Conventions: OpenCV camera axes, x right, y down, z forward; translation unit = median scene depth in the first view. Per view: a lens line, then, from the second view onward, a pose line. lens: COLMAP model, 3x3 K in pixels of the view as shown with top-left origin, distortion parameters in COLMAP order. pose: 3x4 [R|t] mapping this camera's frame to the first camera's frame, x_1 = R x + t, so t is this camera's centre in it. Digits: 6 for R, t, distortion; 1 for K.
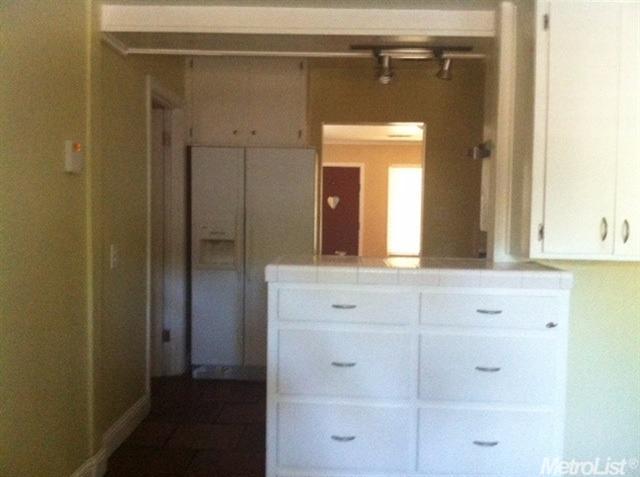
lens RADIAL K [[612.7, 0, 320.0], [0, 612.7, 238.5], [0, 0, 1]] dist [-0.014793, -0.027466]
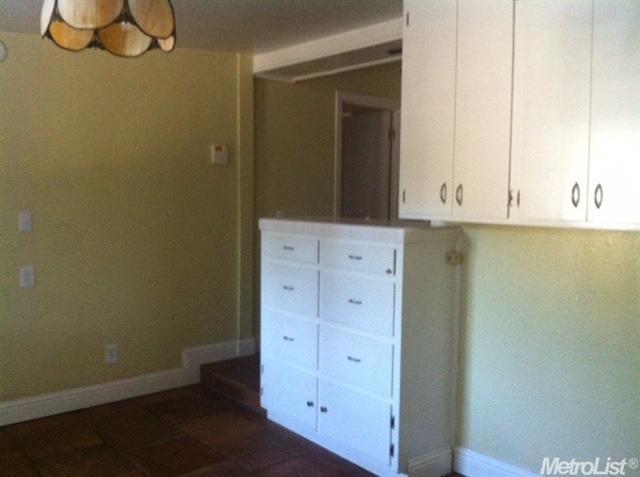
lens RADIAL K [[612.7, 0, 320.0], [0, 612.7, 238.5], [0, 0, 1]] dist [-0.014793, -0.027466]
pose [[0.690897, 0.041812, -0.721743, 1.118415], [-0.025414, 0.999114, 0.033553, 0.035946], [0.722506, -0.004840, 0.691347, 0.043902]]
